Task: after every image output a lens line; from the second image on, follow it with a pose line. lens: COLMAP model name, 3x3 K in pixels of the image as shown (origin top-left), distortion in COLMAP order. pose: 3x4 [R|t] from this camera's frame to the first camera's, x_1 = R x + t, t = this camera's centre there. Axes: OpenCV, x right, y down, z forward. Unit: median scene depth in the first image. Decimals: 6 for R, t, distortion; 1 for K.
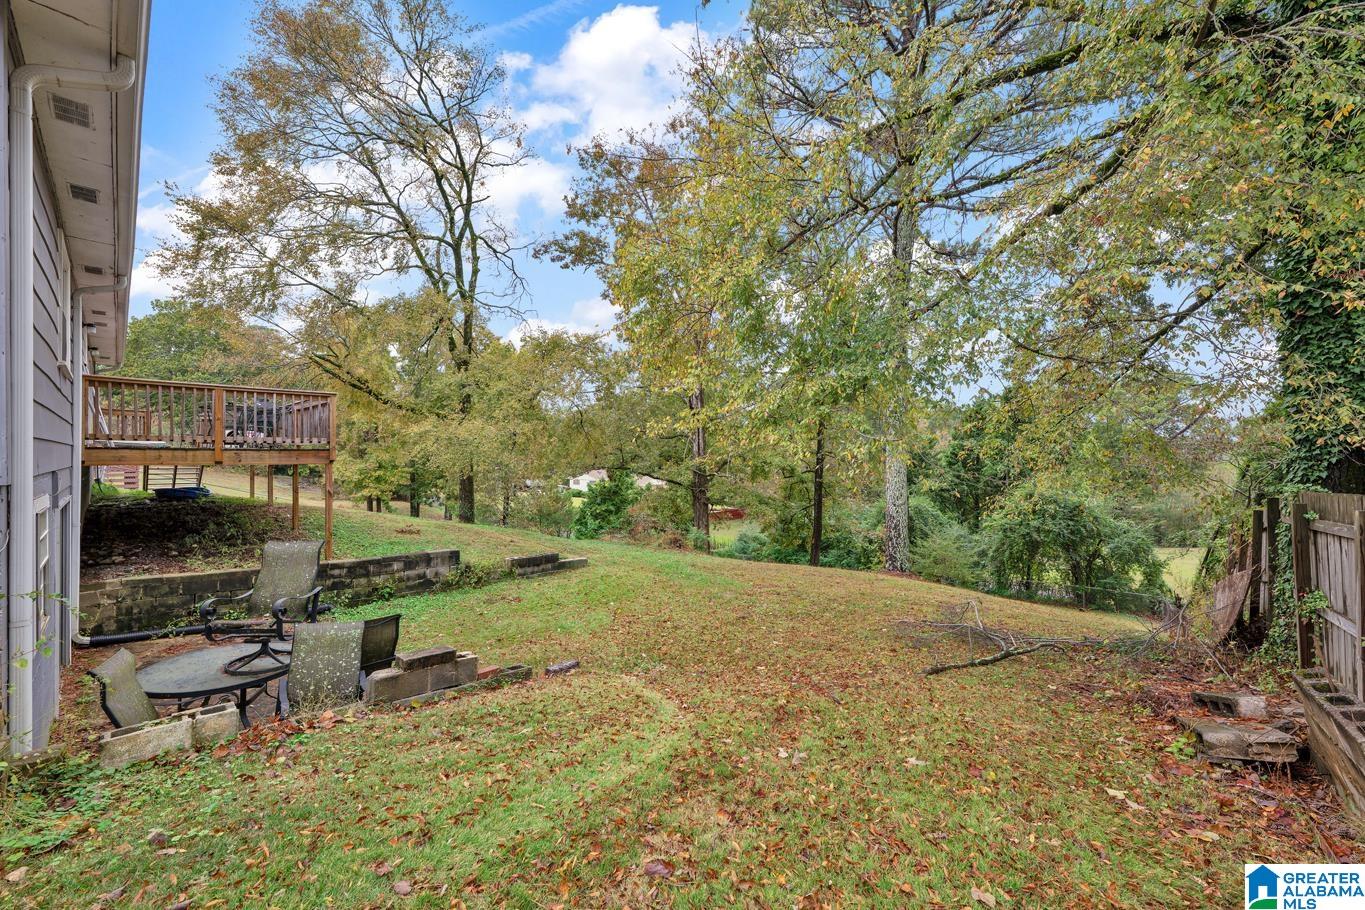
lens RADIAL K [[543.1, 0, 679.1], [0, 543.1, 456.4], [0, 0, 1]] dist [0.001405, 0.000198]
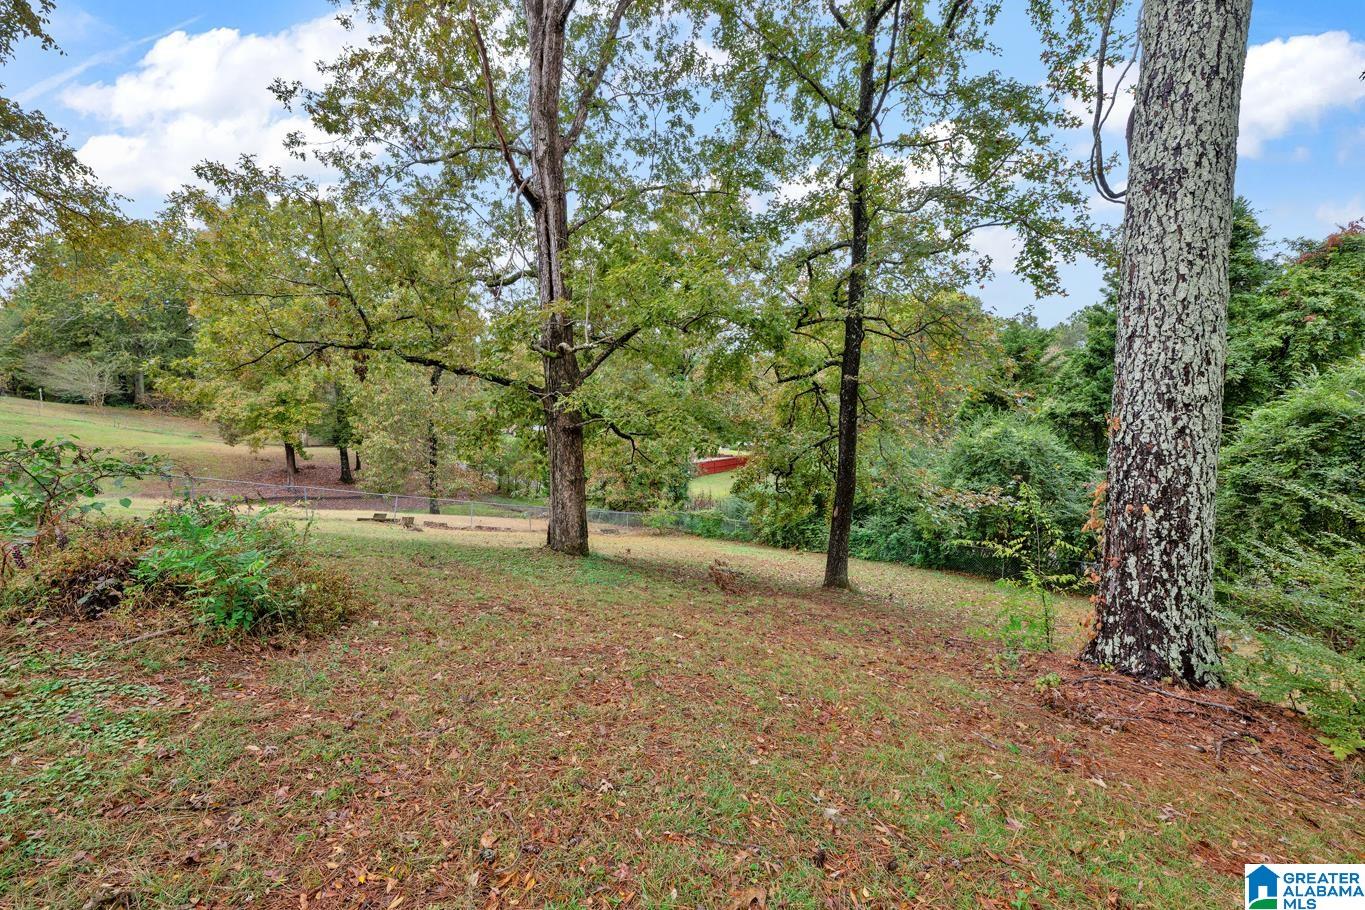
lens RADIAL K [[543.1, 0, 679.1], [0, 543.1, 456.4], [0, 0, 1]] dist [0.001405, 0.000198]
pose [[0.998006, -0.004589, -0.062948, 0.132358], [0.010543, 0.995461, 0.094586, 0.057559], [0.062228, -0.095061, 0.993525, 0.493654]]
